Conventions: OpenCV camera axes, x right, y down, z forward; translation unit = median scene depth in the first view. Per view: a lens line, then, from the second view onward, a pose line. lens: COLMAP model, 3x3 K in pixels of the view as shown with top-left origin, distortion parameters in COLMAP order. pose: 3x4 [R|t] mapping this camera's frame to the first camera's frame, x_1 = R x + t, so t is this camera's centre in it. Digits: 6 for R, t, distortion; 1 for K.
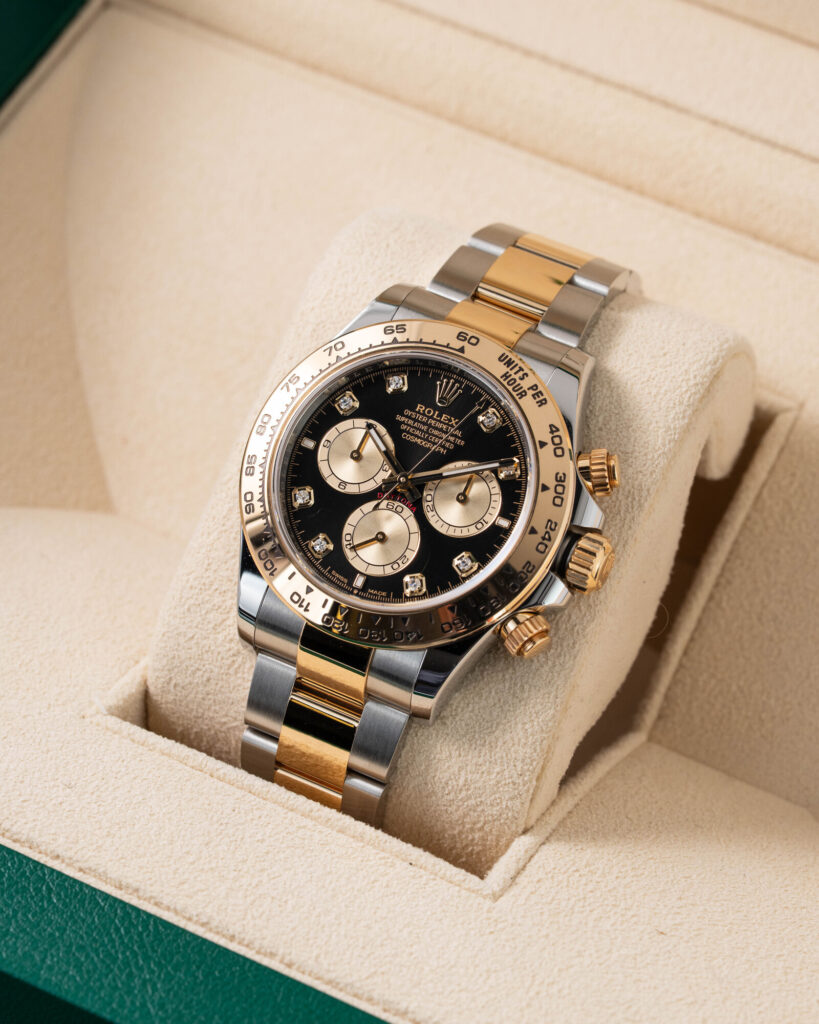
lens RADIAL K [[4356.6, 0, 409.5], [0, 4356.6, 512.0], [0, 0, 1]] dist [-0.130545, -0.378526]
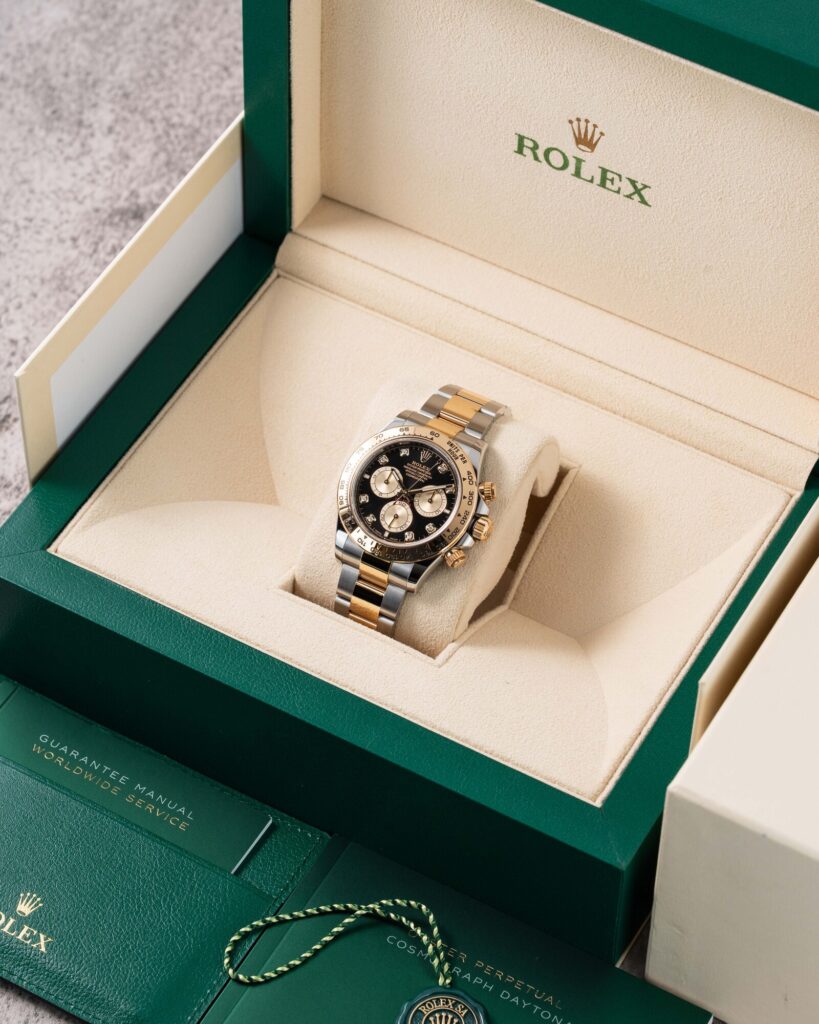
lens RADIAL K [[4356.6, 0, 409.5], [0, 4356.6, 512.0], [0, 0, 1]] dist [-0.130545, -0.378526]
pose [[0.999627, 0.026995, -0.004051, 0.010403], [-0.027042, 0.999562, -0.011997, 0.031744], [0.003725, 0.012102, 0.999920, -1.384153]]
